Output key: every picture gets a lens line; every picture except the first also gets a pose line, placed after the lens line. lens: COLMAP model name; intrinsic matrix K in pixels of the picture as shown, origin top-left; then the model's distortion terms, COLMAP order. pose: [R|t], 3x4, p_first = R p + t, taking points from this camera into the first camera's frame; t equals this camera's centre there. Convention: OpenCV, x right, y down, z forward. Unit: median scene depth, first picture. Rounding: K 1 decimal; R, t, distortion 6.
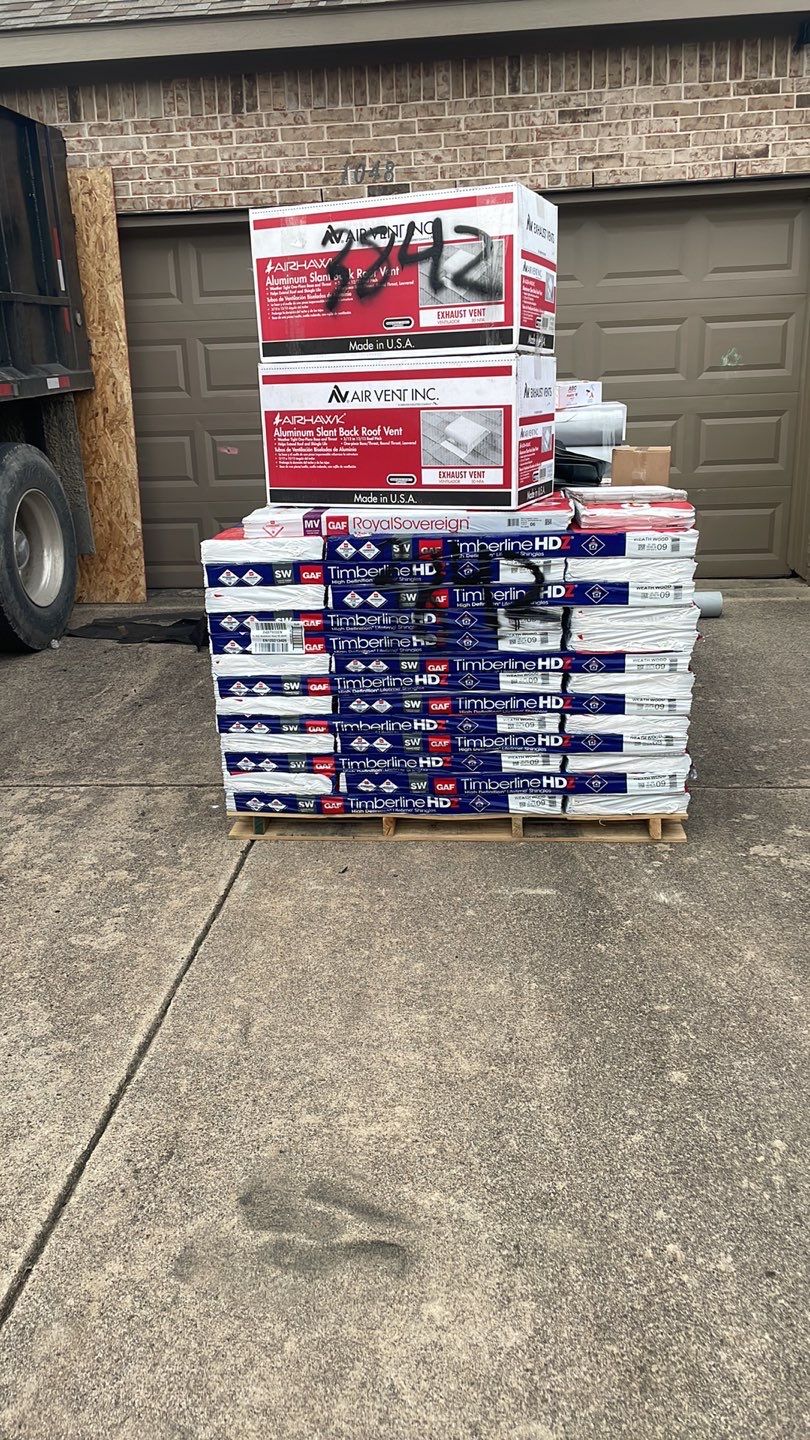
lens RADIAL K [[1026.9, 0, 405.0], [0, 1026.9, 720.0], [0, 0, 1]] dist [0.103319, -0.124646]
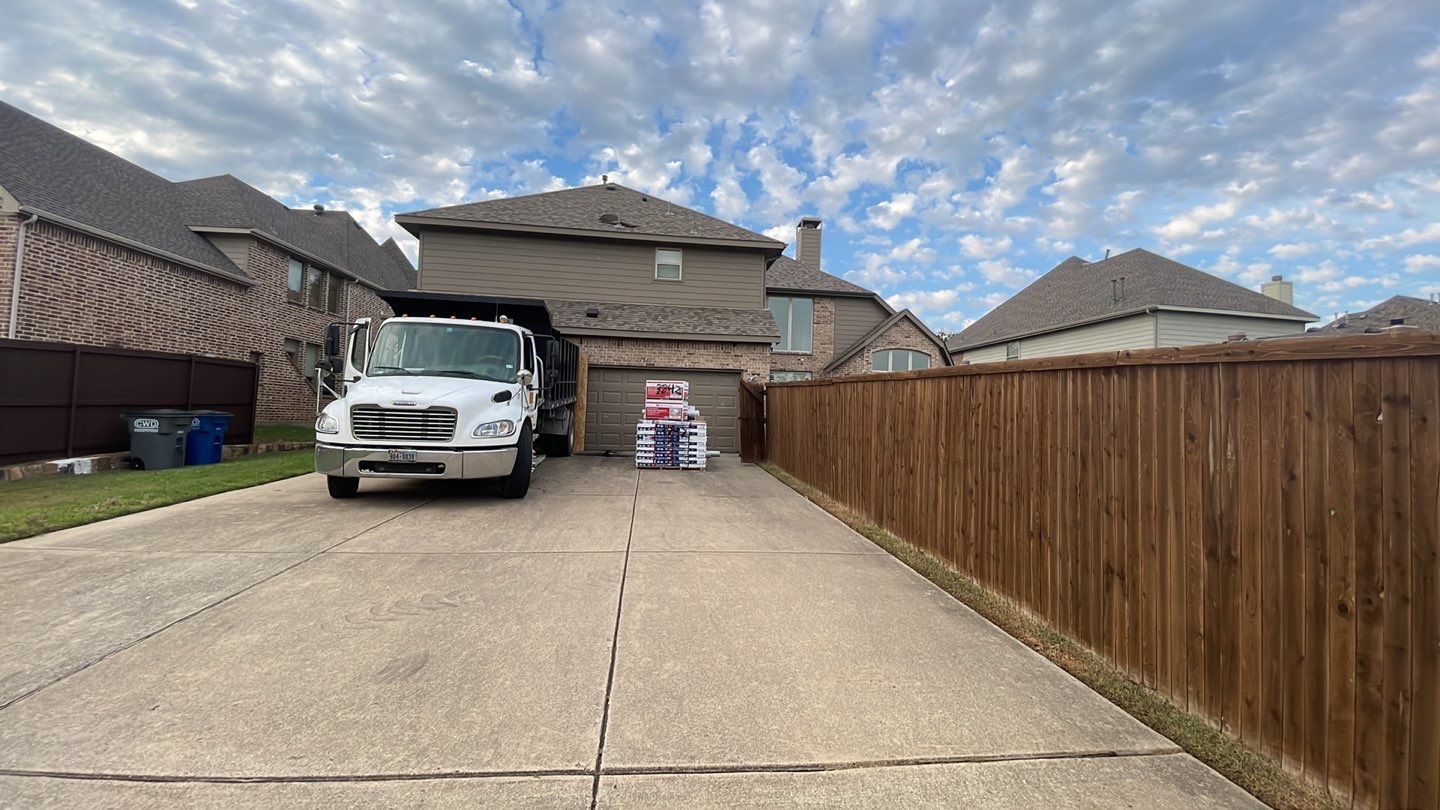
lens RADIAL K [[1026.9, 0, 720.0], [0, 1026.9, 405.0], [0, 0, 1]] dist [0.103319, -0.124646]
pose [[0.979352, 0.067283, 0.190638, -0.970746], [-0.005668, 0.951760, -0.306792, 1.808962], [-0.202083, 0.299377, 0.932489, -5.550786]]
